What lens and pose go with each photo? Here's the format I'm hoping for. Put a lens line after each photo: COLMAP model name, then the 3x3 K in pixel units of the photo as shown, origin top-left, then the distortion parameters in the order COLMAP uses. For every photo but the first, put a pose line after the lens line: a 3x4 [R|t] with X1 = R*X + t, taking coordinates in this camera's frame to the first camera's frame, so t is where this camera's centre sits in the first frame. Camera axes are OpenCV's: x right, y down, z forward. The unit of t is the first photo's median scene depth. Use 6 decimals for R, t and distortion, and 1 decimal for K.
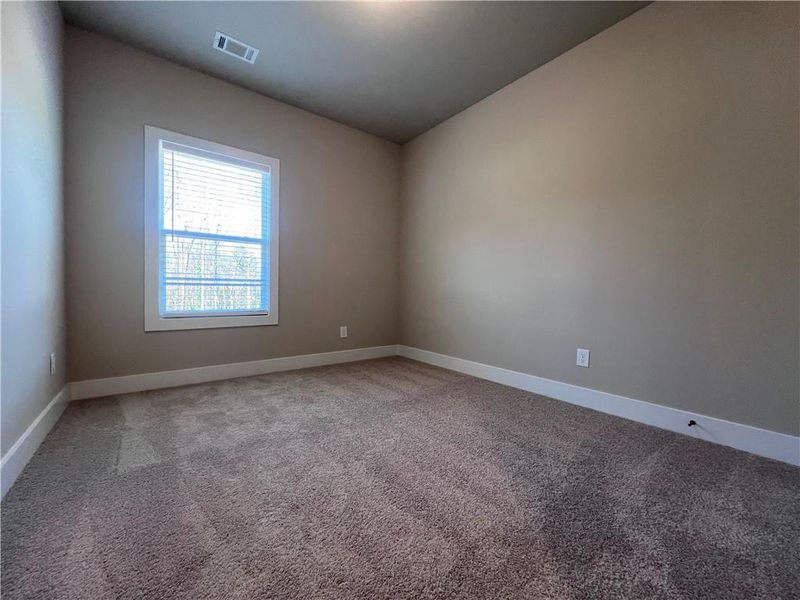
lens RADIAL K [[318.4, 0, 397.0], [0, 318.4, 299.7], [0, 0, 1]] dist [-0.000998, -0.000035]
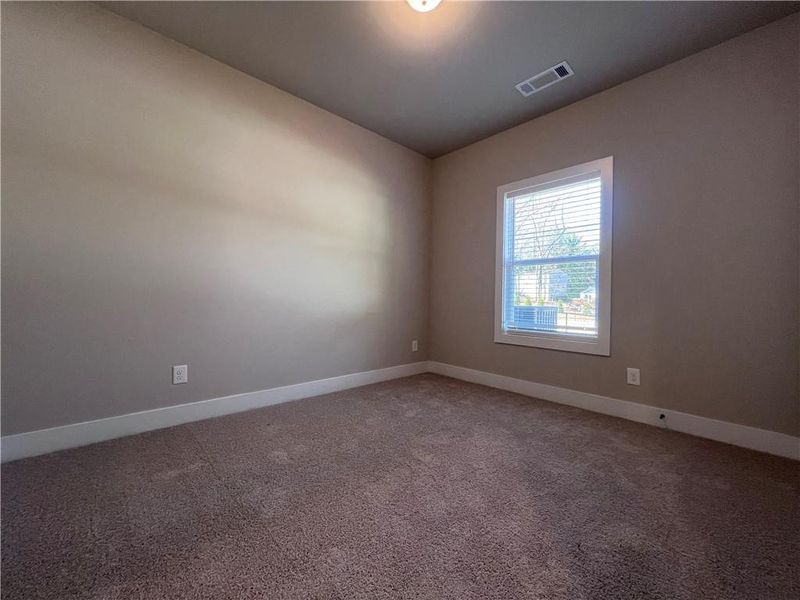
lens RADIAL K [[318.4, 0, 397.0], [0, 318.4, 299.7], [0, 0, 1]] dist [-0.000998, -0.000035]
pose [[0.104928, -0.026730, -0.994121, 0.455463], [-0.064218, 0.997370, -0.033595, -0.003760], [0.992404, 0.067365, 0.102935, 0.450865]]
